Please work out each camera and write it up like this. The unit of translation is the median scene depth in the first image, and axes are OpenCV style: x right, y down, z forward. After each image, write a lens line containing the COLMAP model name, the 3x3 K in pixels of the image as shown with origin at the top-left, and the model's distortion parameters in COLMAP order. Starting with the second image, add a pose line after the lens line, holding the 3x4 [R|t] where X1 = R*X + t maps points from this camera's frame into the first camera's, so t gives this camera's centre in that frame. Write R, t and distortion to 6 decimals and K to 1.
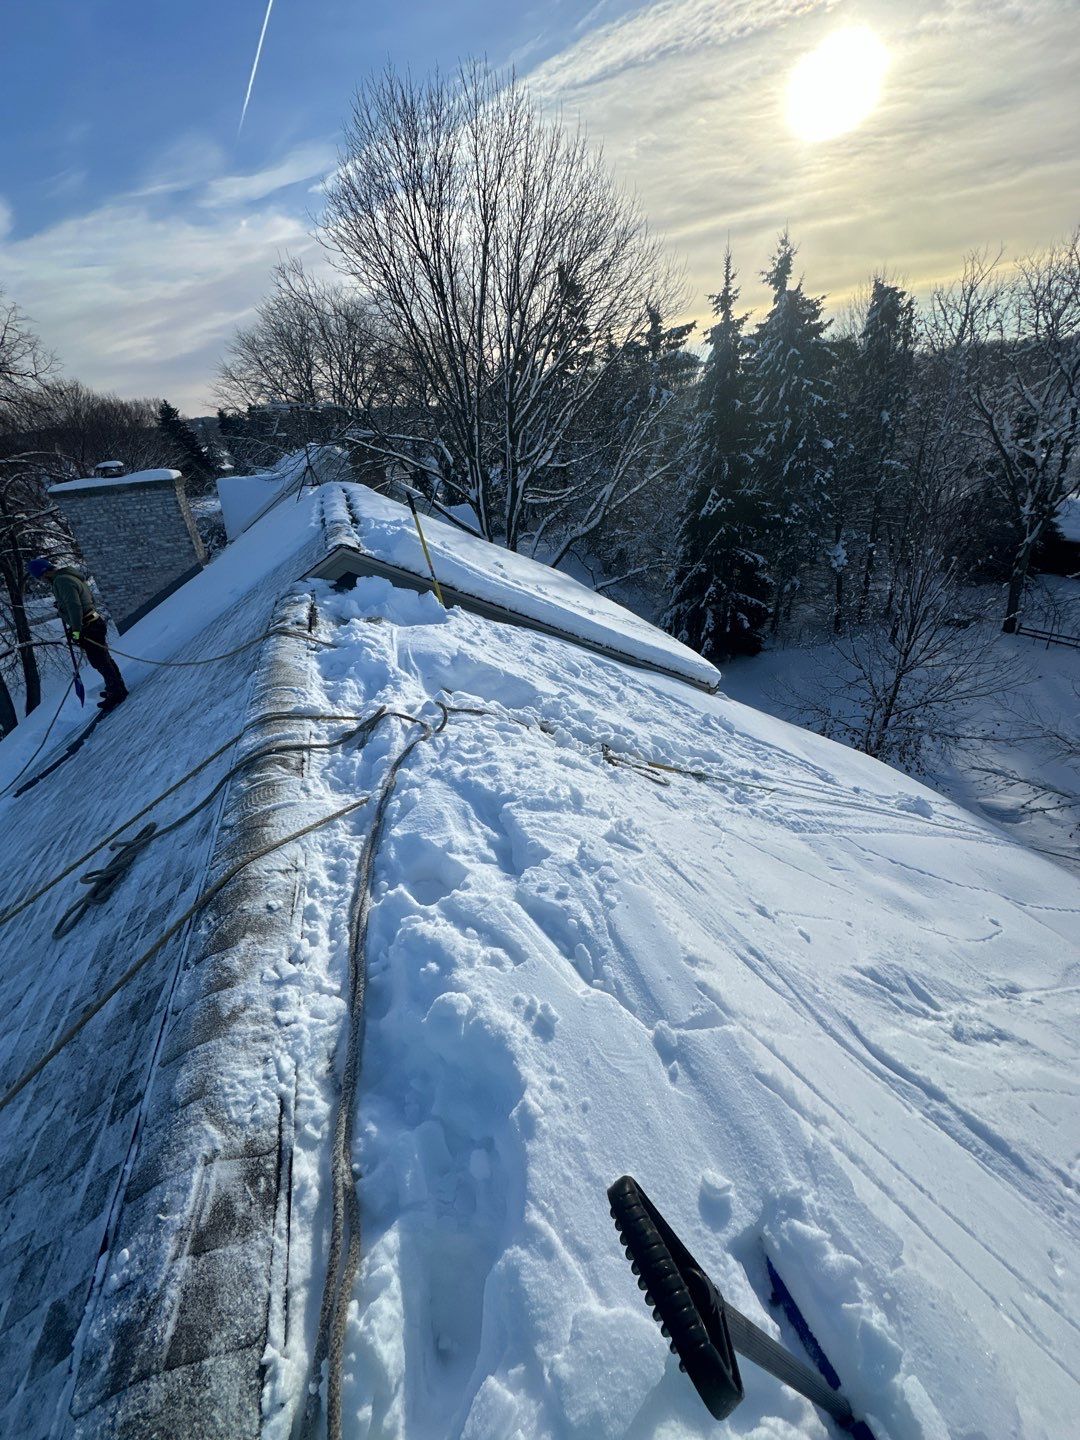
lens RADIAL K [[573.4, 0, 540.0], [0, 573.4, 720.0], [0, 0, 1]] dist [-0.001127, -0.000013]
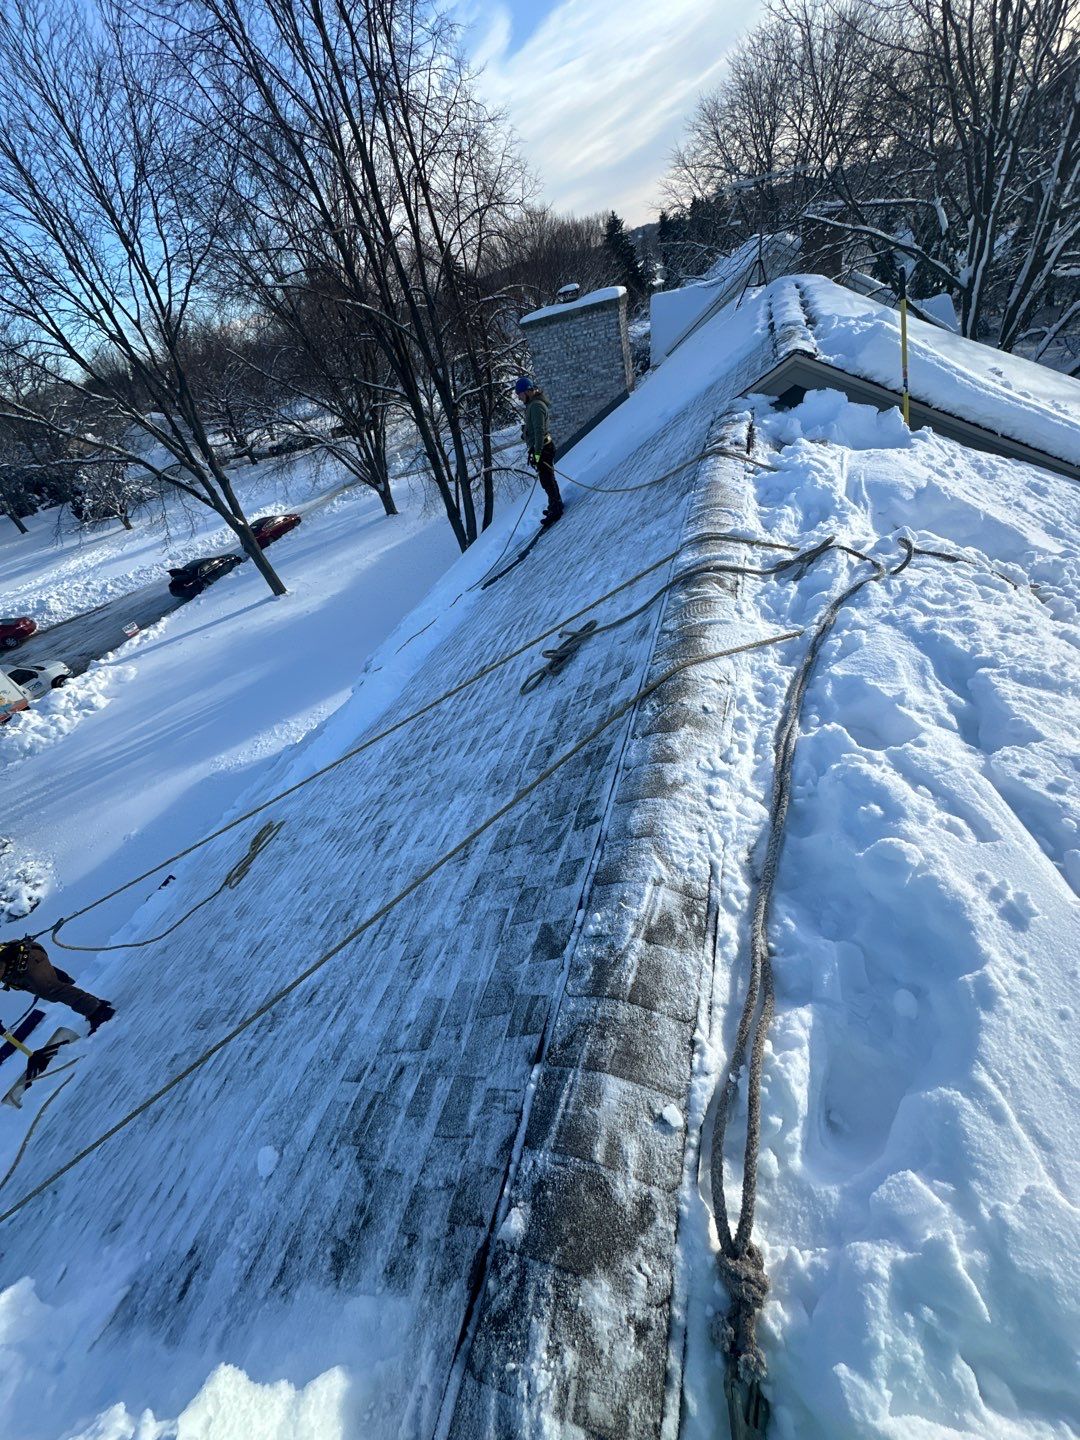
lens RADIAL K [[573.8, 0, 540.0], [0, 573.8, 720.0], [0, 0, 1]] dist [-0.002621, 0.000378]
pose [[0.803914, 0.269827, -0.530015, -0.109156], [-0.126925, 0.948468, 0.290342, 0.056096], [0.581044, -0.166137, 0.796735, -0.030026]]
